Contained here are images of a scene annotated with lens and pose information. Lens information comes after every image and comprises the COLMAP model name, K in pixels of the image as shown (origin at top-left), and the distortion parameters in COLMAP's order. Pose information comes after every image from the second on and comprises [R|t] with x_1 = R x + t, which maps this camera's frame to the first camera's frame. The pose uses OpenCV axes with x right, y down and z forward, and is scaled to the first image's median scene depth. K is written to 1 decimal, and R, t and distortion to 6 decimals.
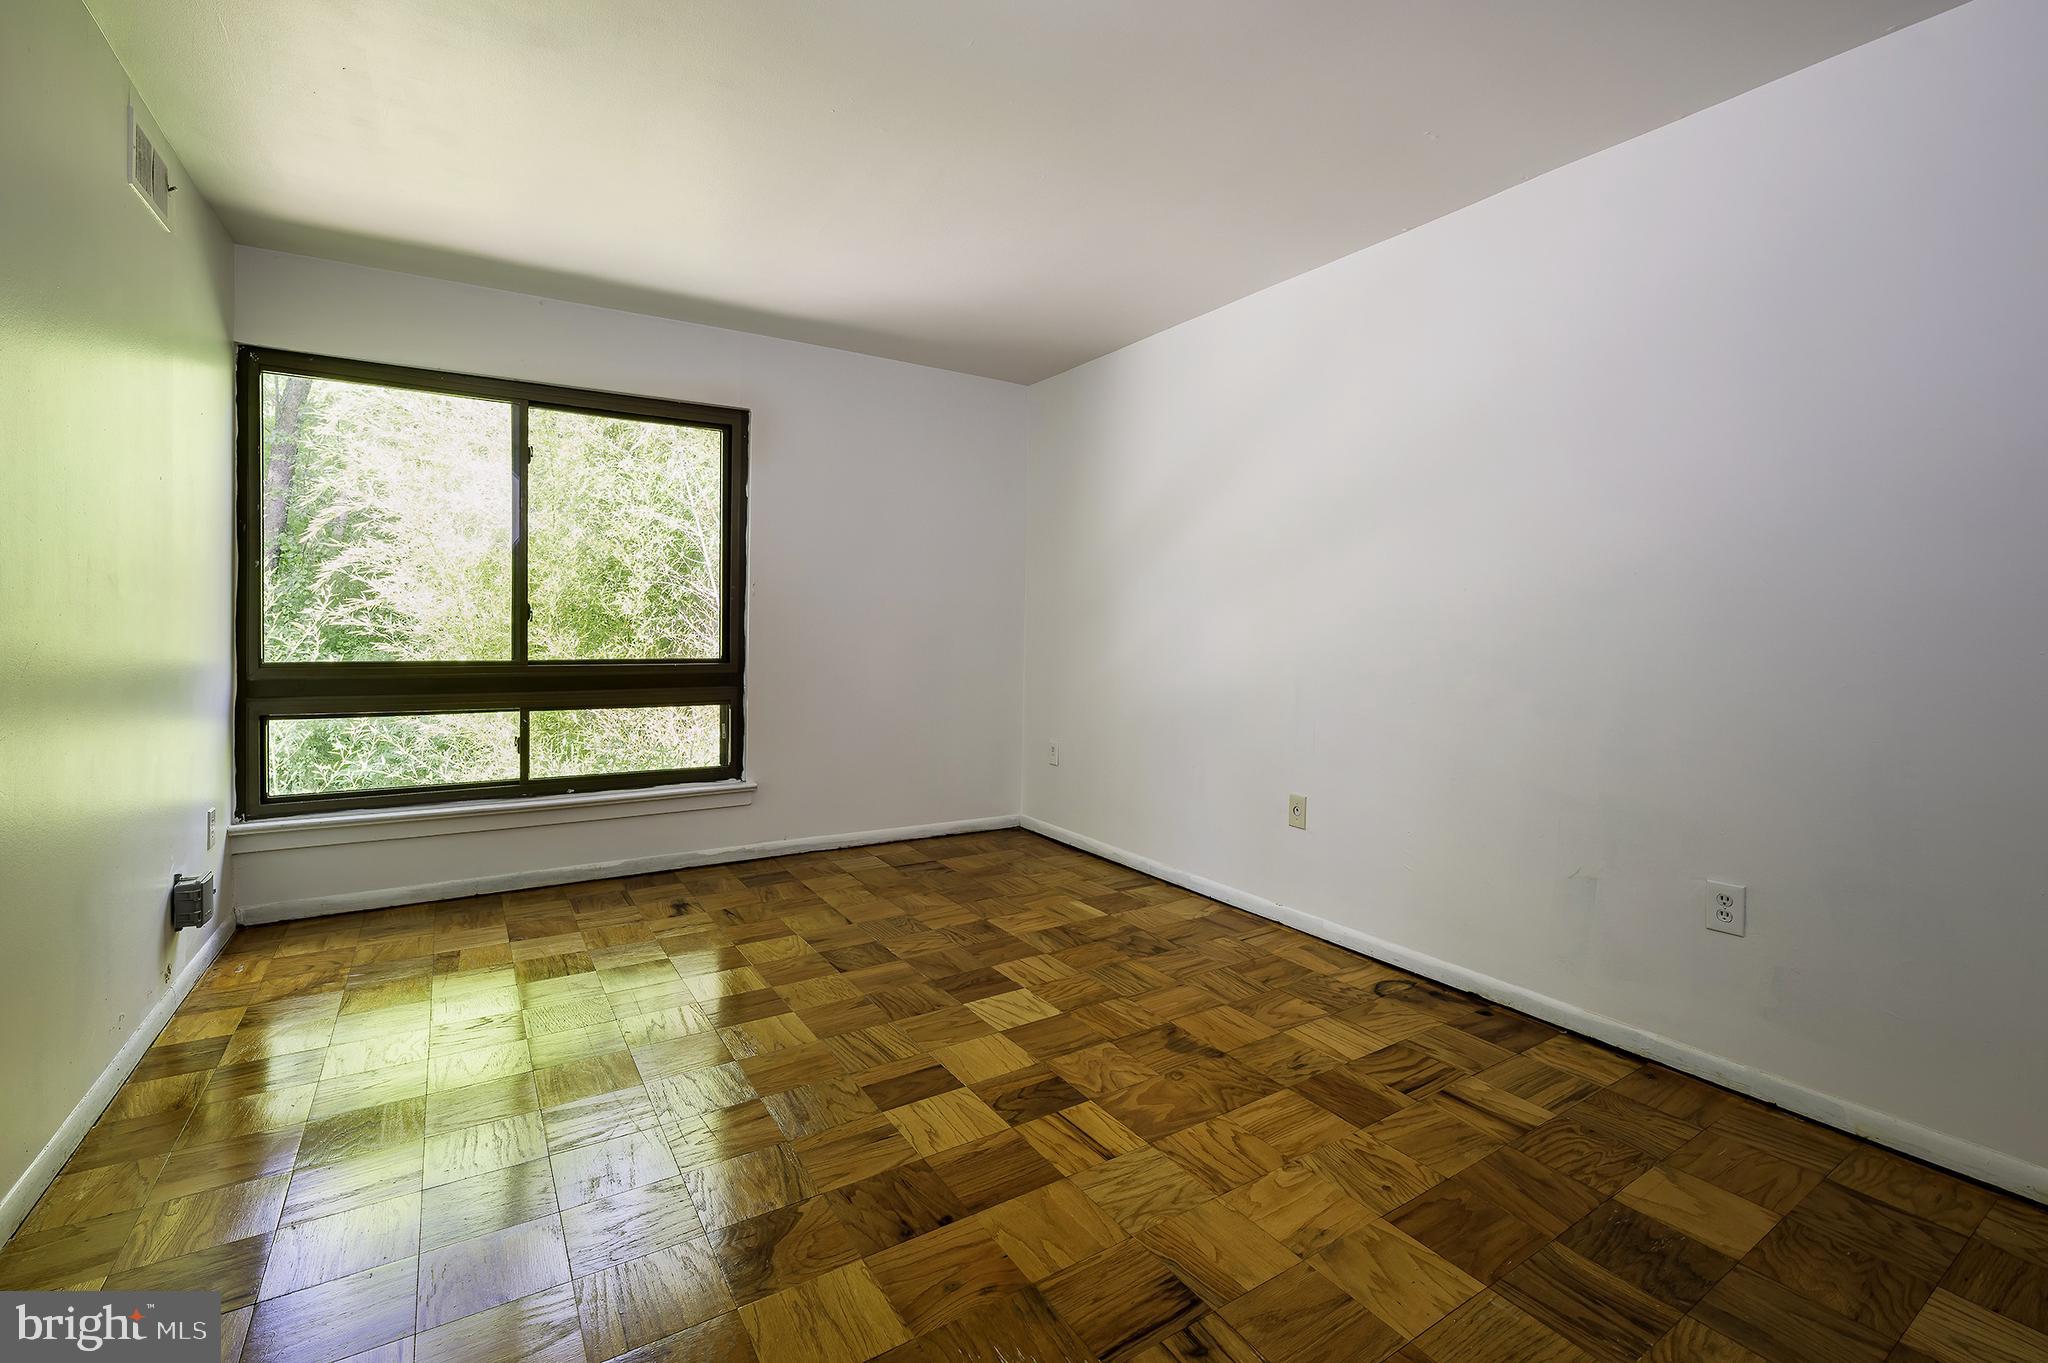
lens RADIAL K [[888.3, 0, 1048.2], [0, 888.3, 628.5], [0, 0, 1]] dist [0.002002, -0.000061]
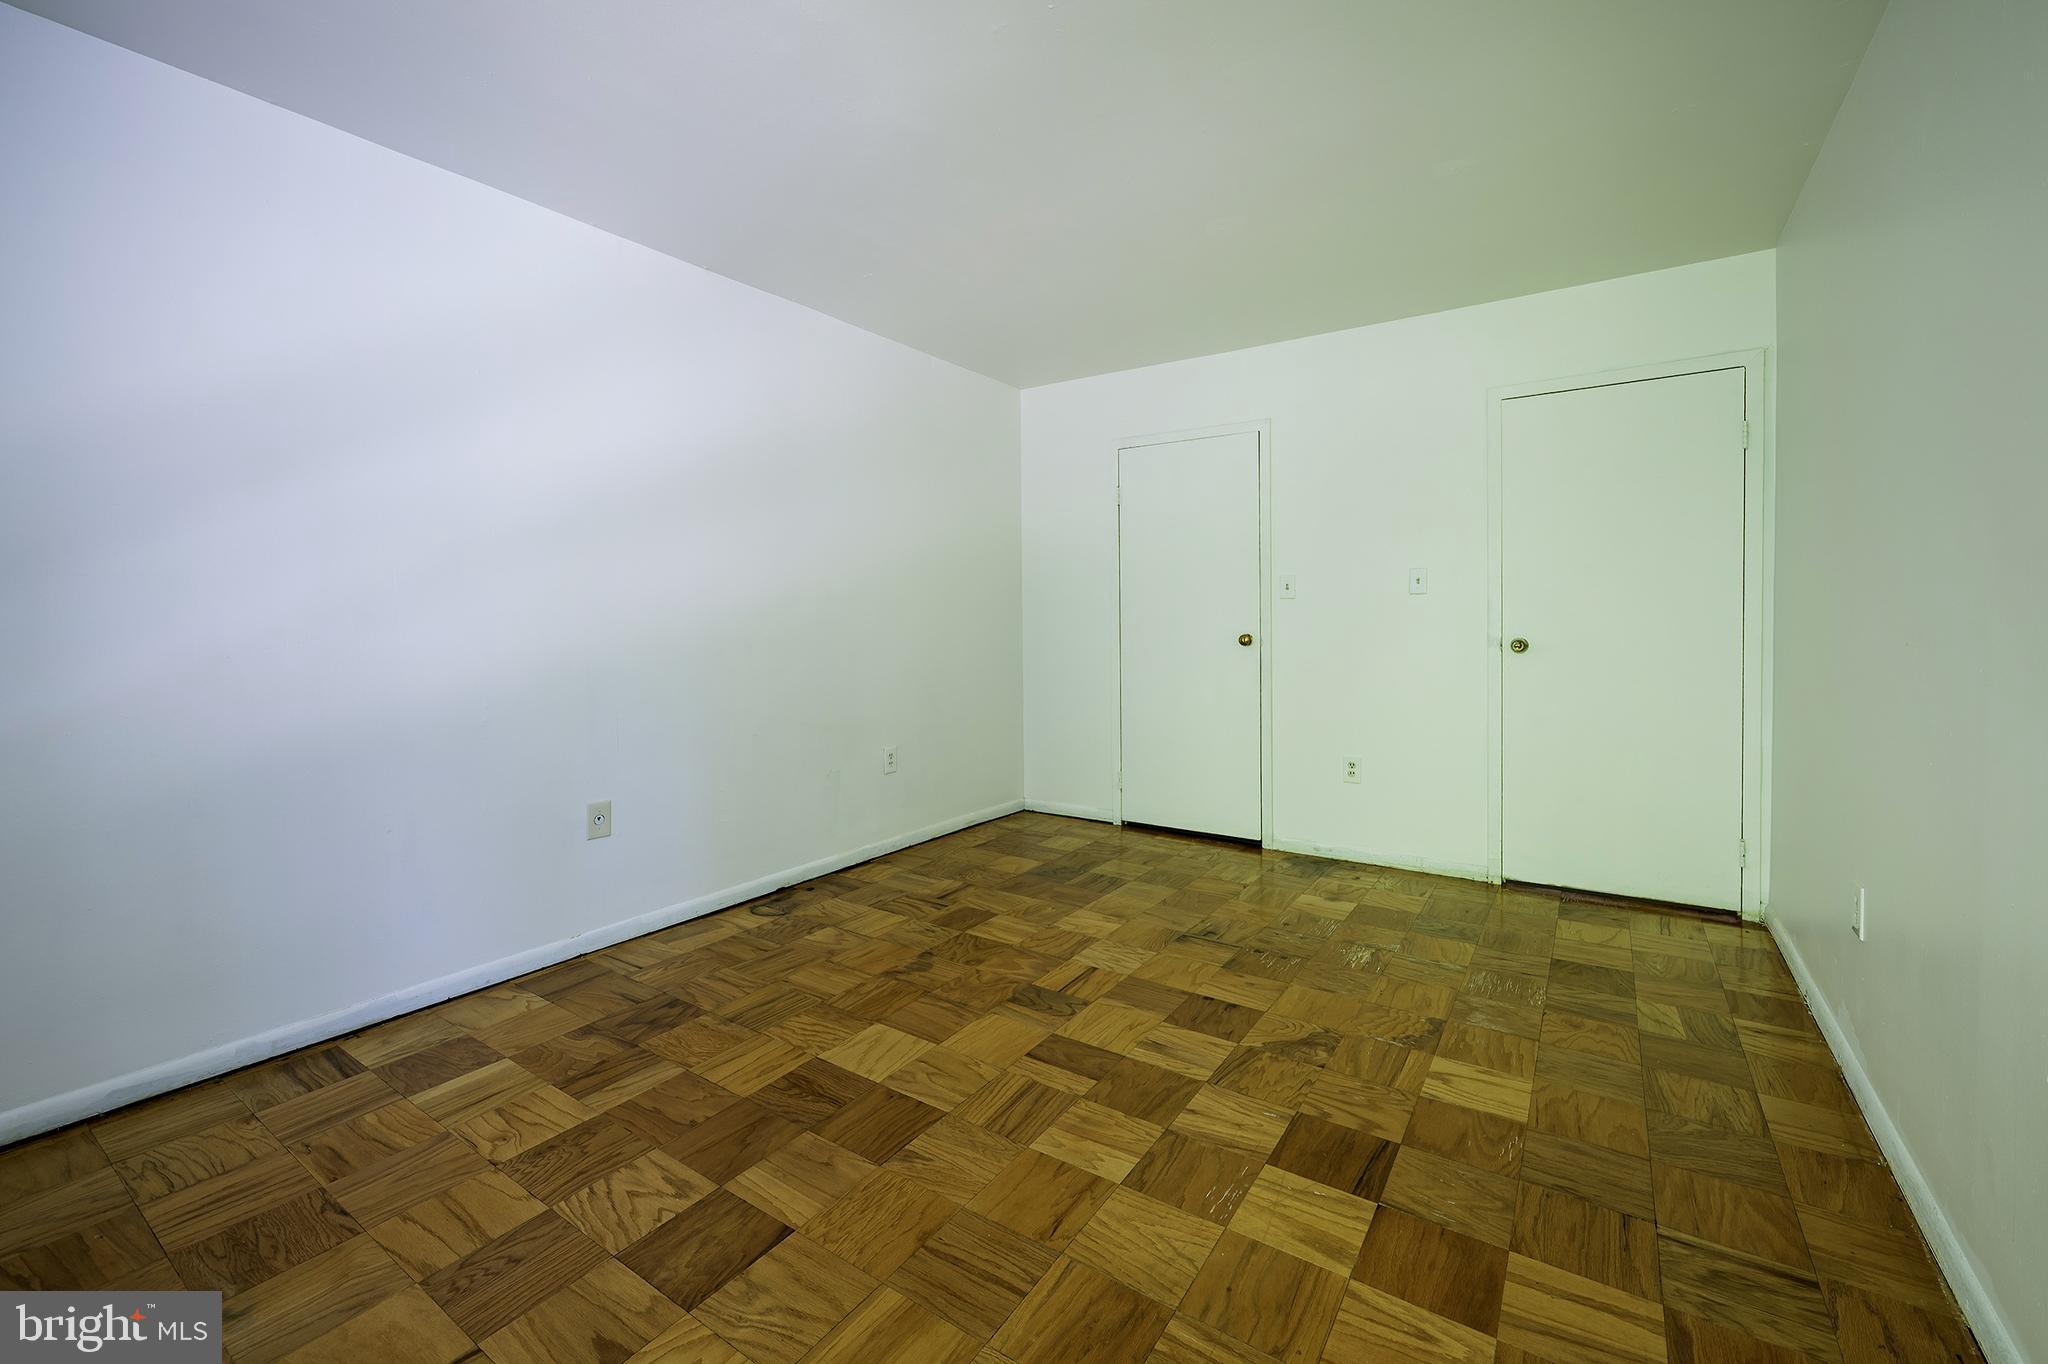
lens RADIAL K [[838.4, 0, 1021.1], [0, 838.4, 623.3], [0, 0, 1]] dist [-0.001404, -0.000114]
pose [[-0.360670, -0.016955, 0.932539, -0.805552], [0.003670, 0.999801, 0.019598, -0.012476], [-0.932686, 0.010491, -0.360536, 1.086970]]
